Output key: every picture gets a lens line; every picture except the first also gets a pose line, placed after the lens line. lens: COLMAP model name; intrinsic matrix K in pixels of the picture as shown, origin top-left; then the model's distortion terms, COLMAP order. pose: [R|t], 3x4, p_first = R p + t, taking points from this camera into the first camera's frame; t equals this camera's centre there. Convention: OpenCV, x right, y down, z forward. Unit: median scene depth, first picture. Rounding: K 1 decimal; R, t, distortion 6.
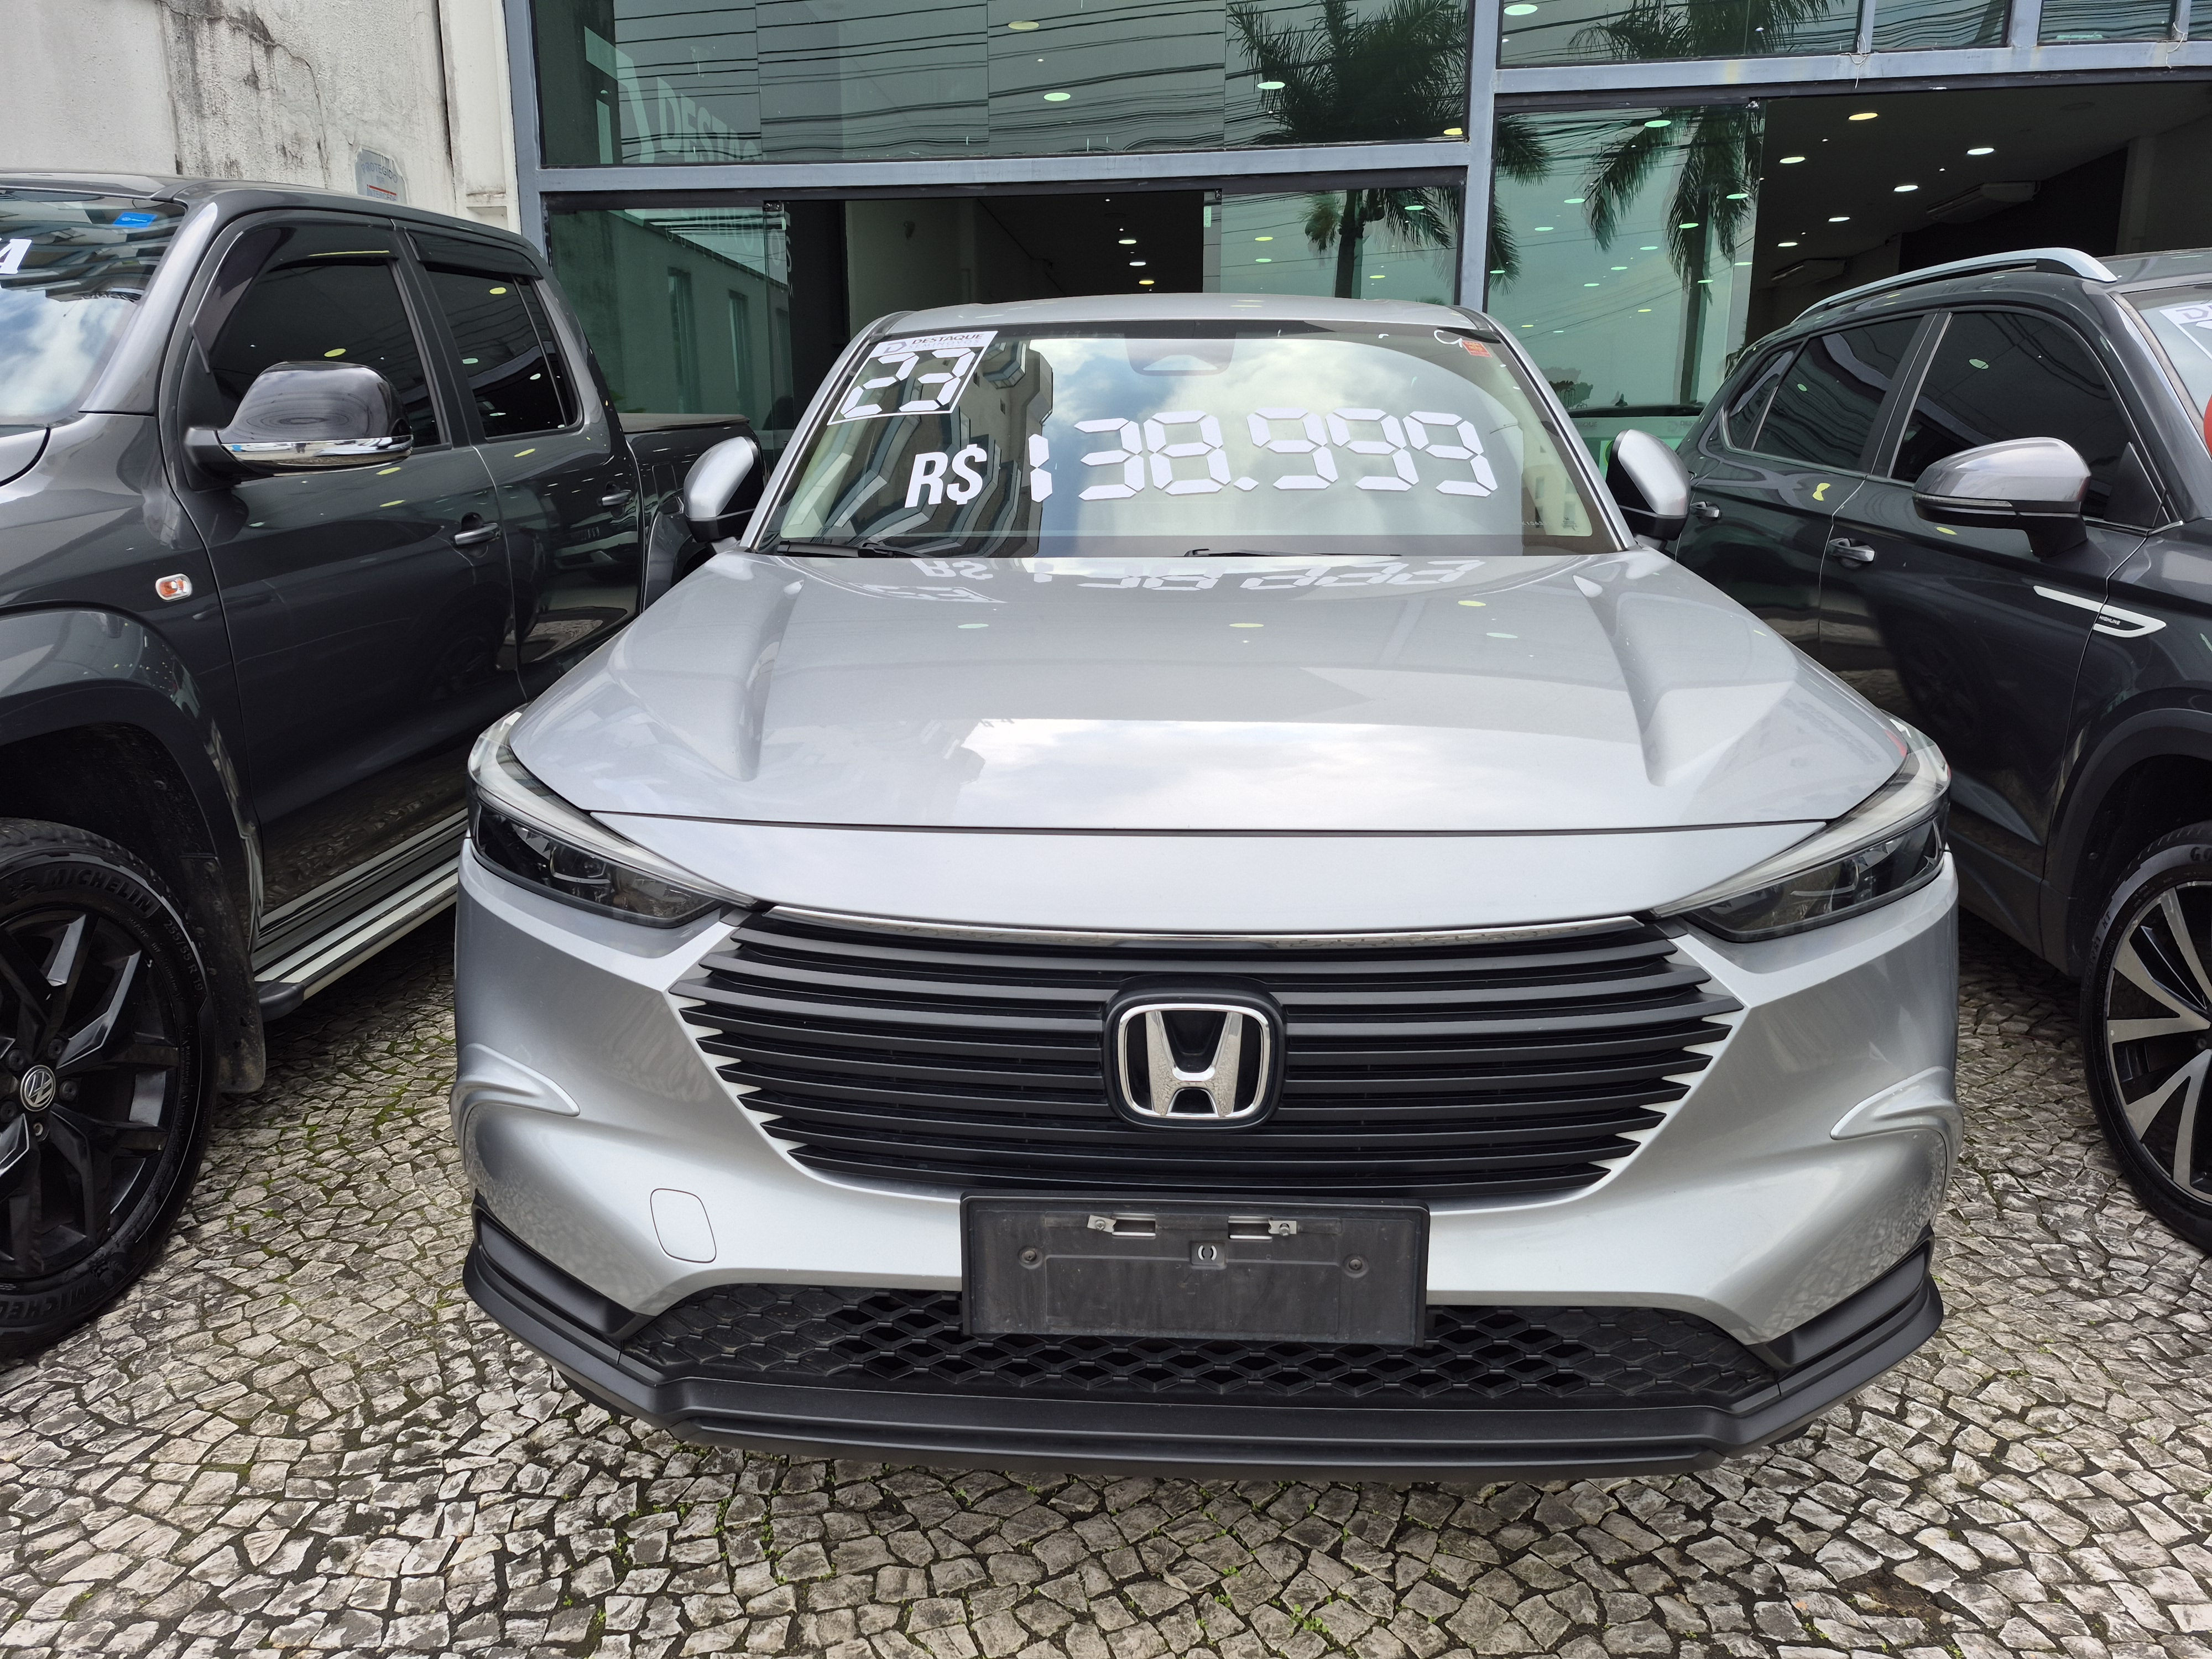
lens RADIAL K [[1548.1, 0, 1101.2], [0, 1548.1, 819.5], [0, 0, 1]] dist [0.006907, 0.013133]
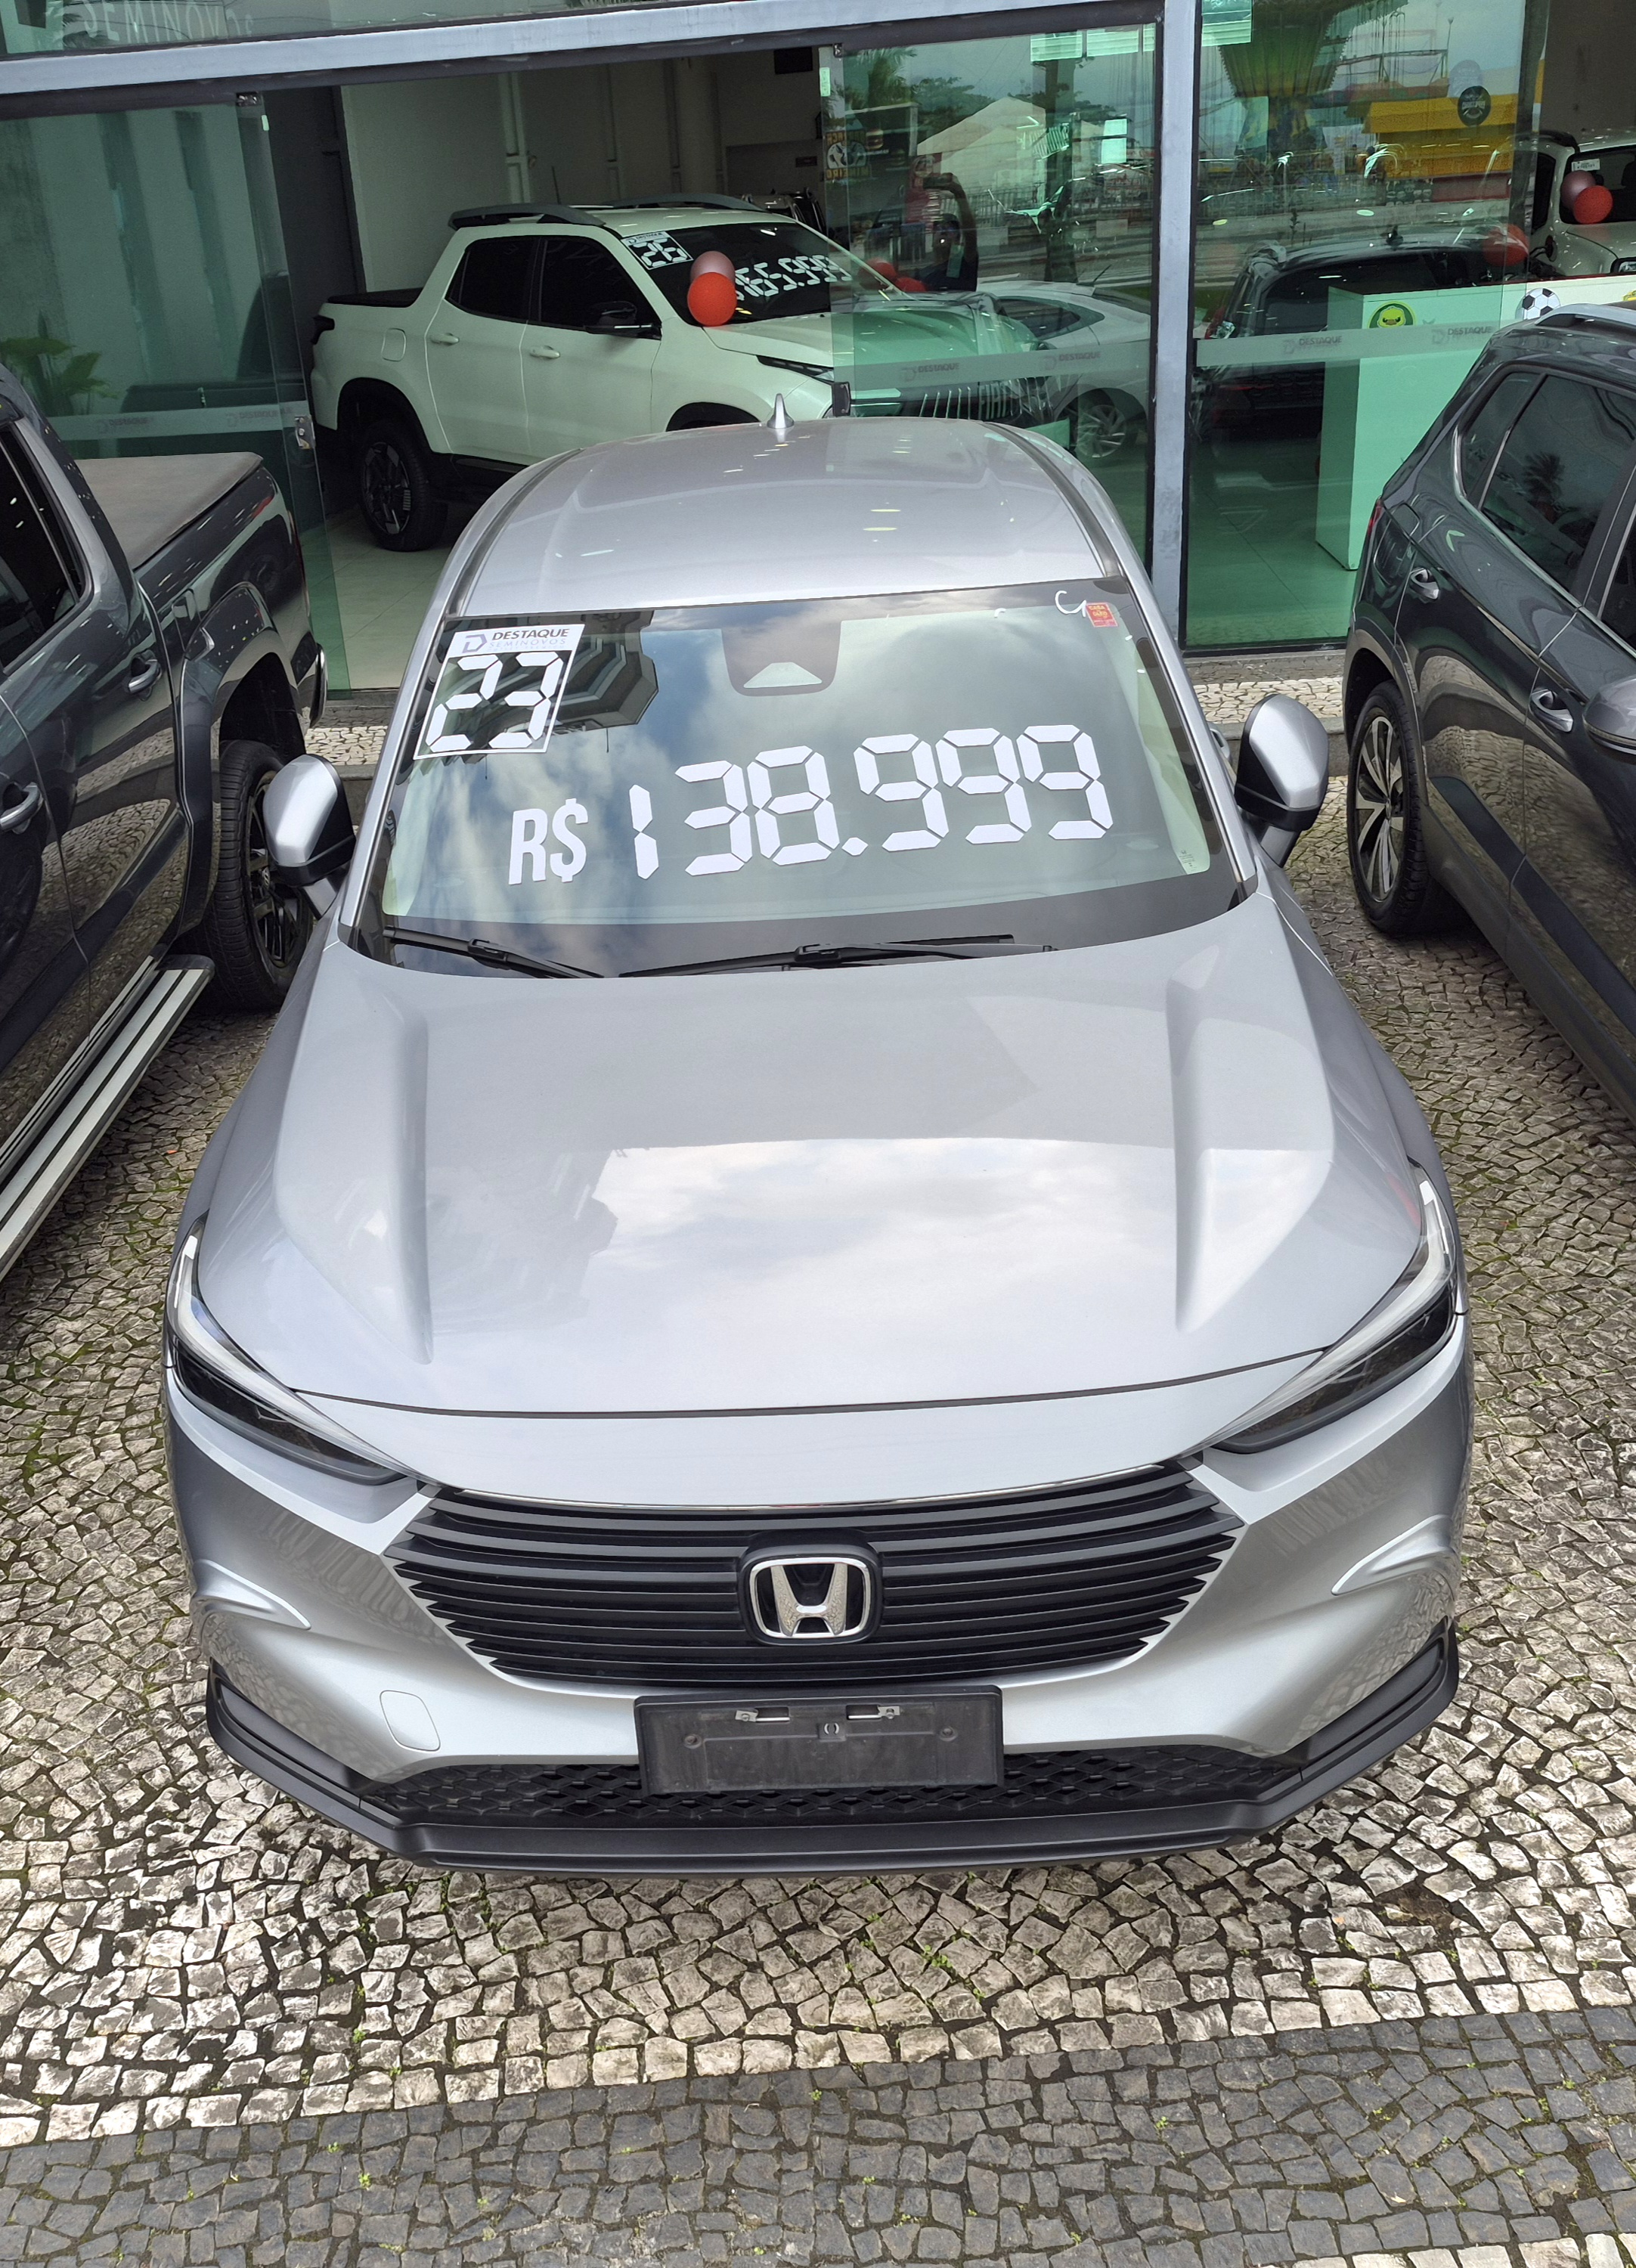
lens RADIAL K [[2075.2, 0, 773.1], [0, 2075.2, 1138.9], [0, 0, 1]] dist [0.066787, -0.009927]
pose [[0.998092, -0.061738, 0.001017, 0.039875], [0.060054, 0.974442, 0.216462, -0.451928], [-0.014355, -0.215988, 0.976290, -0.448357]]
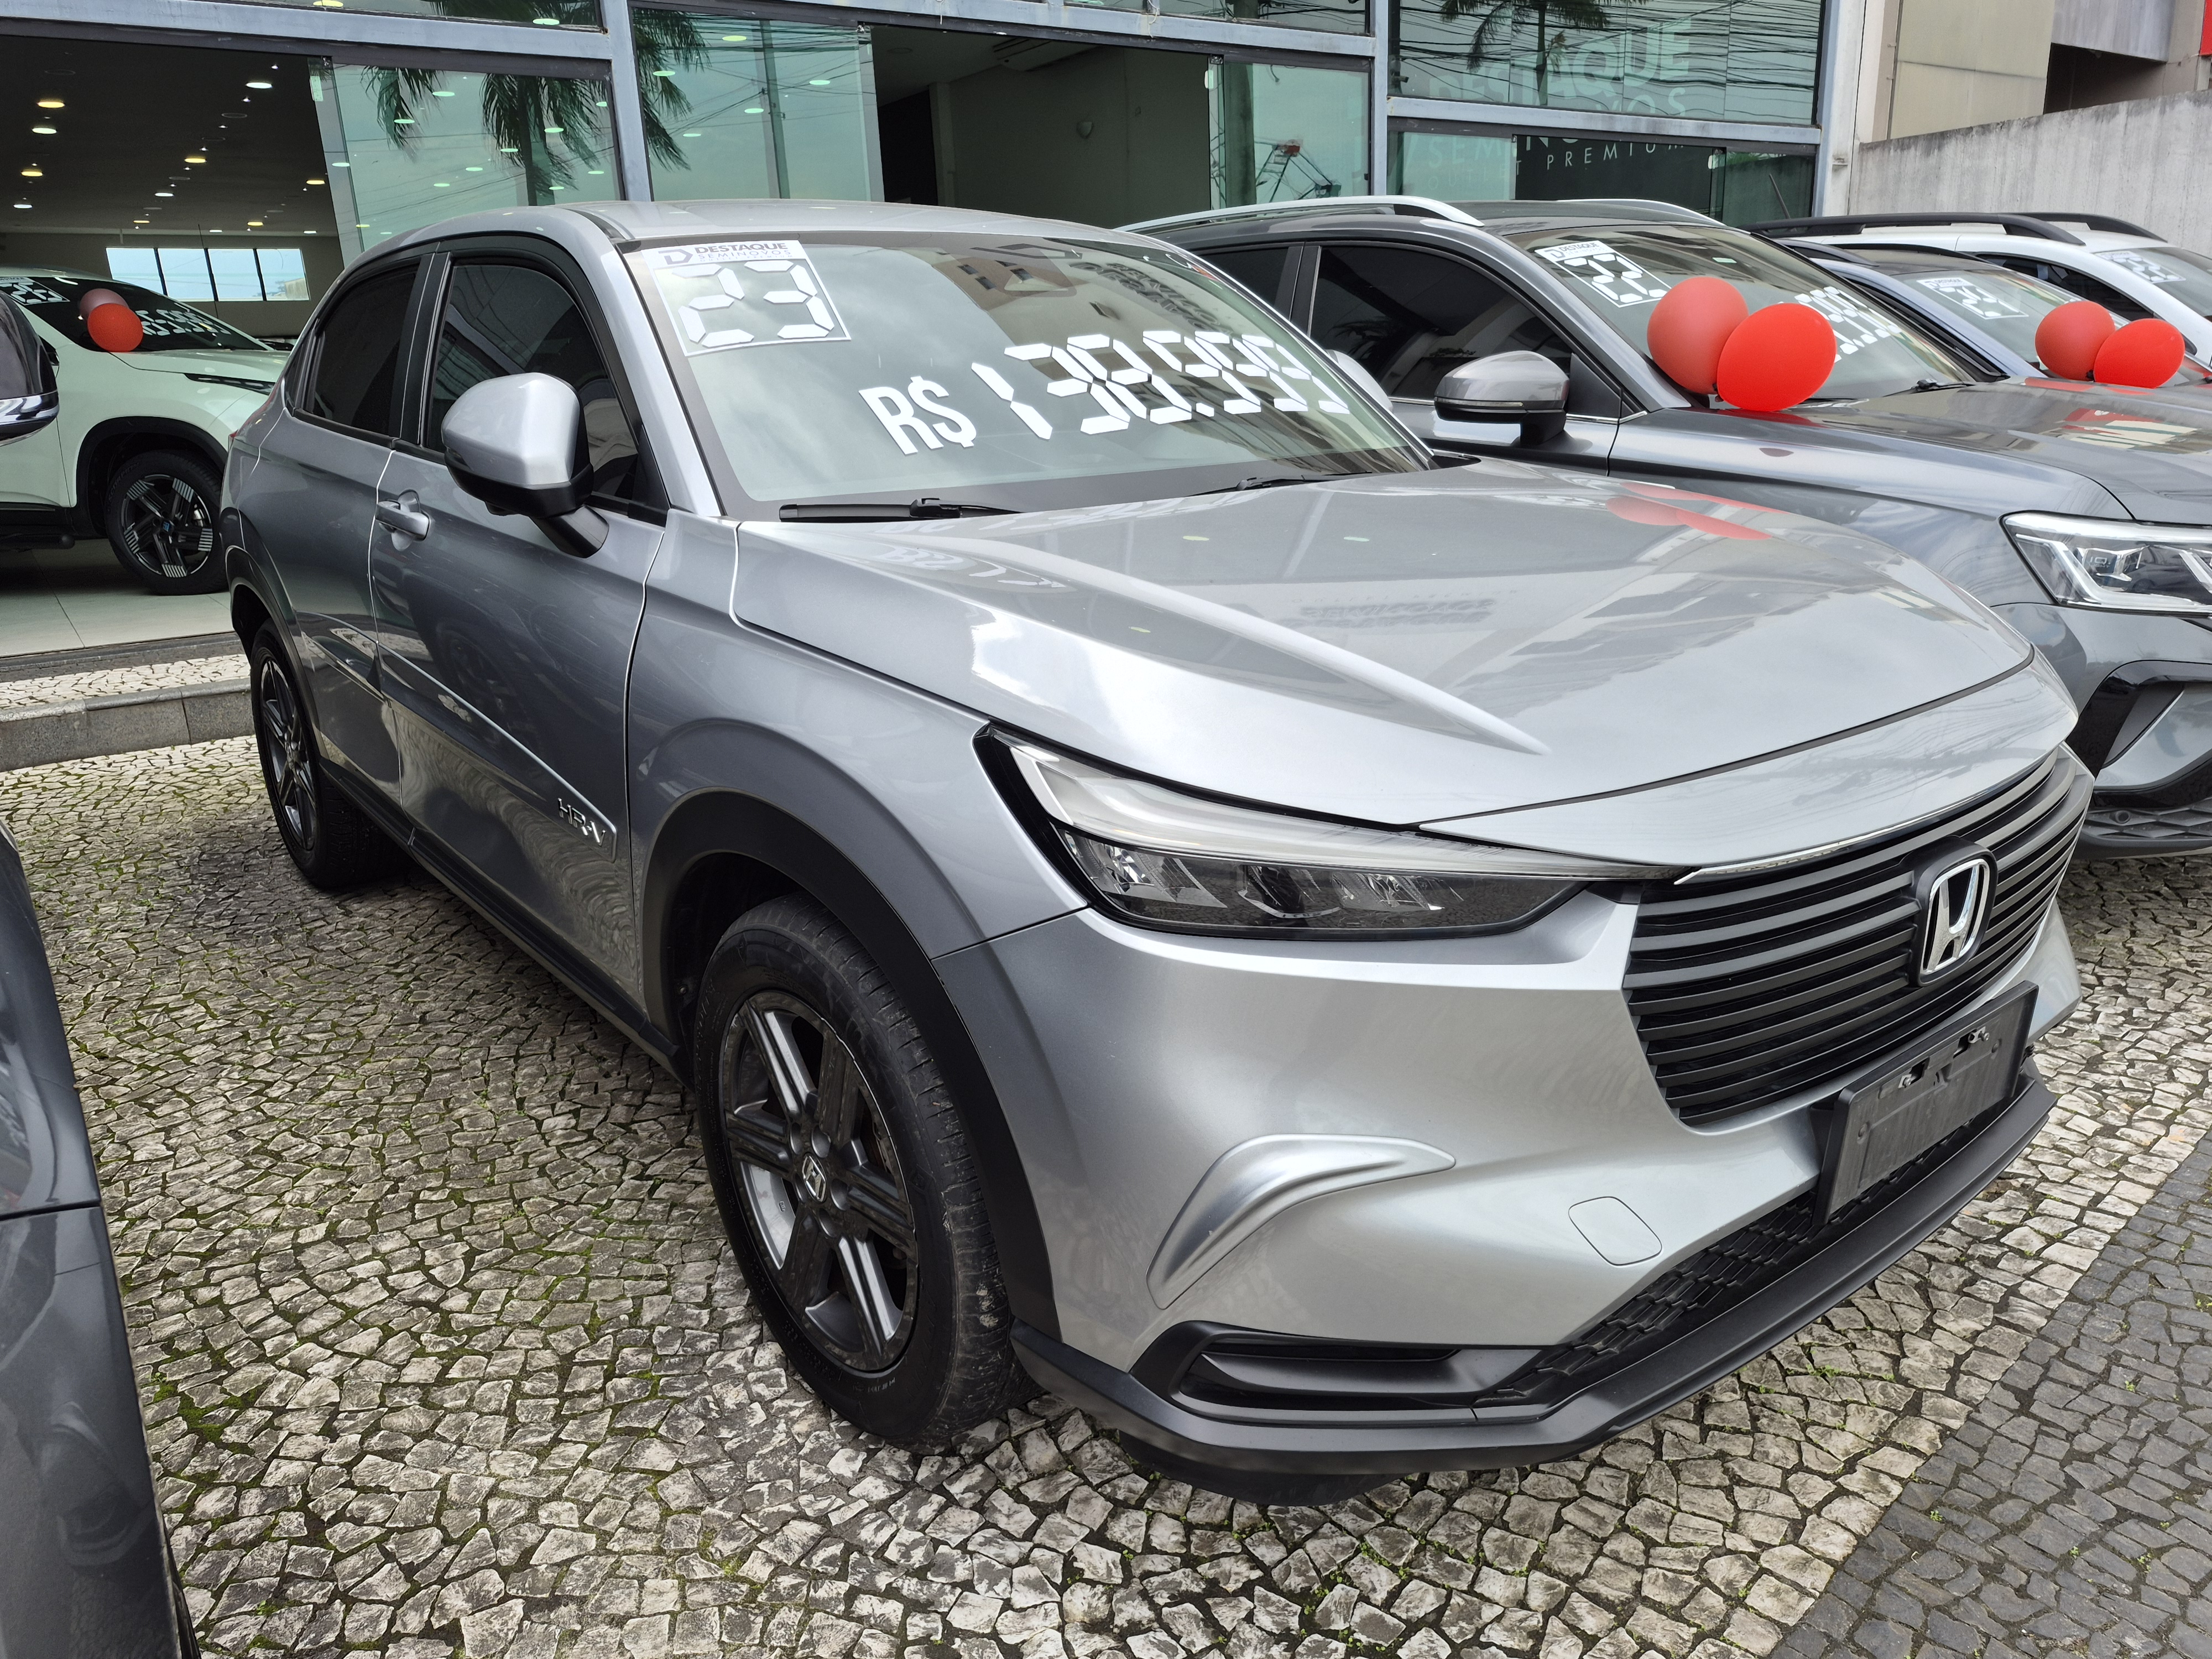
lens RADIAL K [[1540.2, 0, 1095.9], [0, 1540.2, 827.3], [0, 0, 1]] dist [0.009090, 0.003141]
pose [[0.755512, -0.206875, 0.621615, -0.875357], [0.169772, 0.978245, 0.119221, -0.119014], [-0.632756, 0.015460, 0.774197, 0.400306]]
